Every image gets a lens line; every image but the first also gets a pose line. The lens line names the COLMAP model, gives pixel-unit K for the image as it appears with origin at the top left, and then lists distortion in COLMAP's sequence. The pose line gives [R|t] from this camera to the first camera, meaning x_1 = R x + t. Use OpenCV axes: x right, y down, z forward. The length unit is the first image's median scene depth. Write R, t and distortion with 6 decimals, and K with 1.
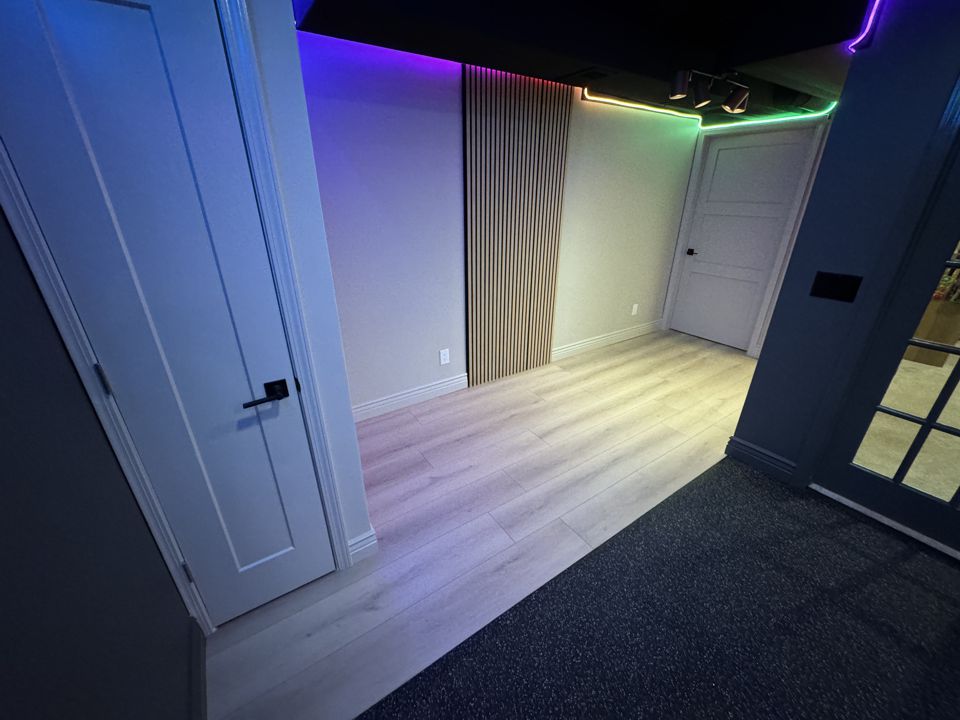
lens RADIAL K [[383.5, 0, 474.5], [0, 383.5, 358.3], [0, 0, 1]] dist [-0.004991, 0.000893]
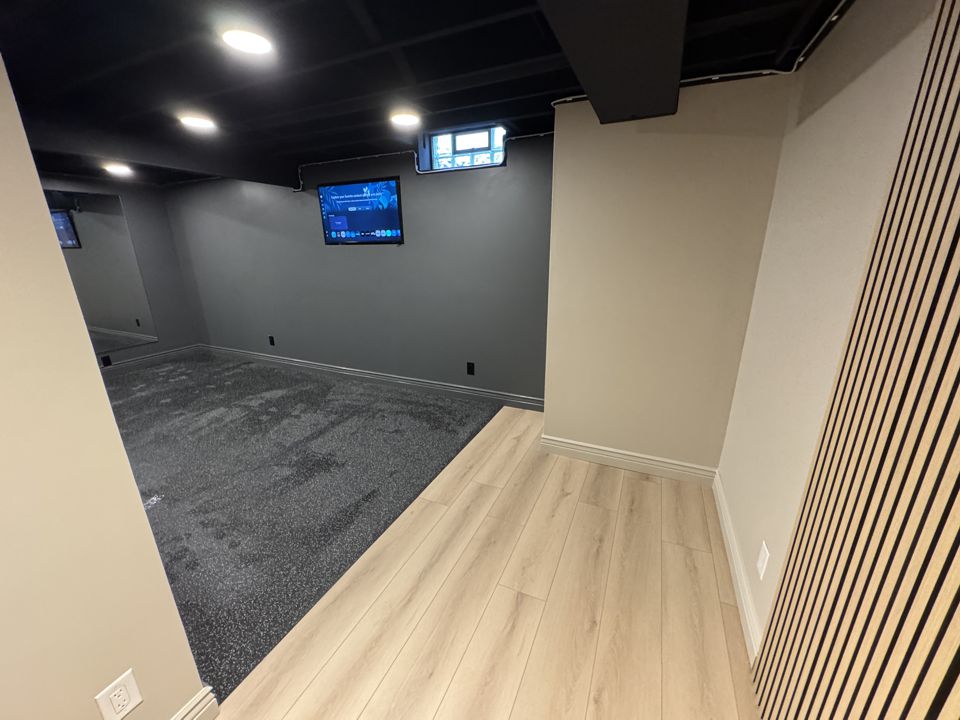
lens RADIAL K [[383.5, 0, 482.3], [0, 383.5, 358.5], [0, 0, 1]] dist [-0.004991, 0.000893]
pose [[-0.841658, 0.168835, -0.512939, 0.554971], [-0.201083, 0.783571, 0.587862, -0.543136], [0.501175, 0.597922, -0.625549, 1.267265]]
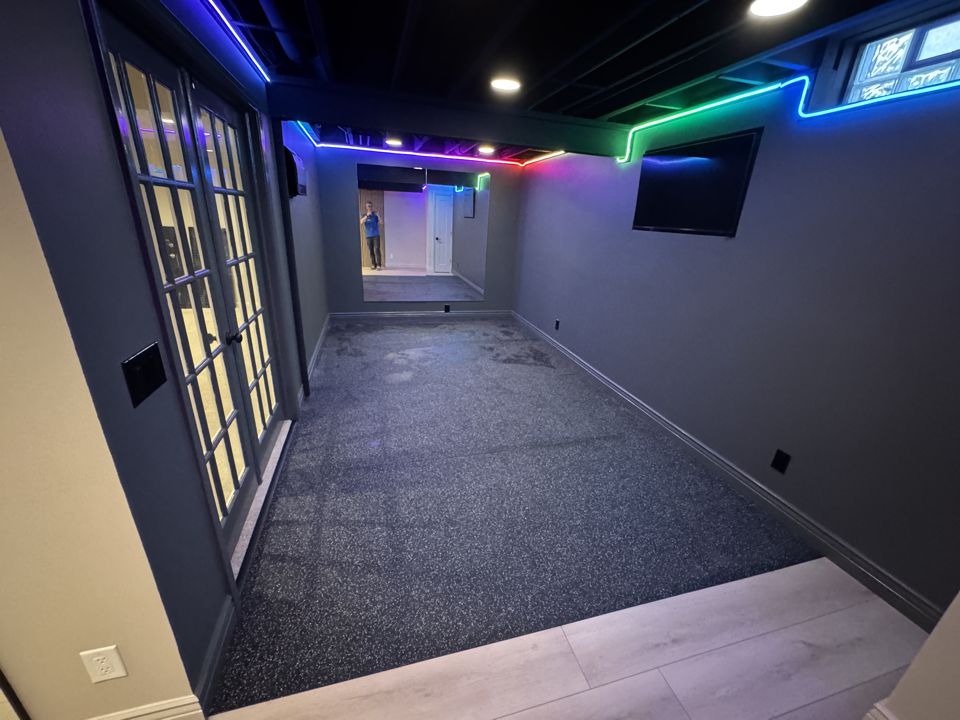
lens RADIAL K [[383.5, 0, 478.0], [0, 383.5, 358.8], [0, 0, 1]] dist [-0.004991, 0.000893]
pose [[-0.951679, -0.151274, 0.267251, 0.268133], [0.072860, 0.734186, 0.675028, -0.419978], [-0.298326, 0.661882, -0.687687, 0.956322]]
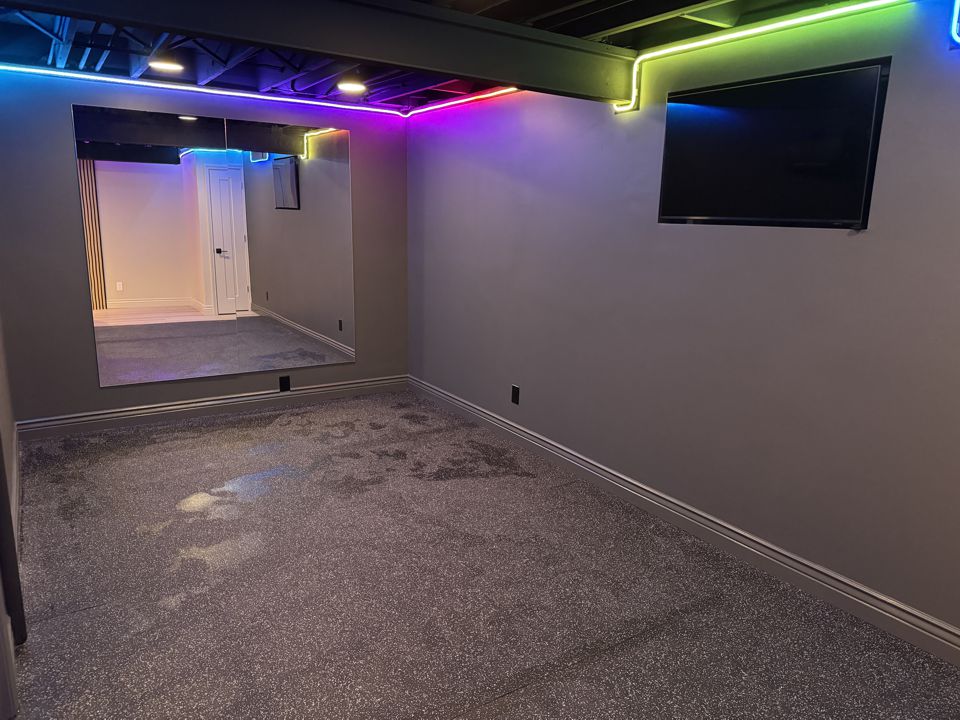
lens RADIAL K [[673.1, 0, 480.2], [0, 673.1, 357.6], [0, 0, 1]] dist [0.064306, -0.060538]
pose [[-0.999656, -0.023173, -0.012314, 0.561981], [-0.026015, 0.813665, 0.580752, -0.370466], [-0.003438, 0.580873, -0.813987, 0.845857]]
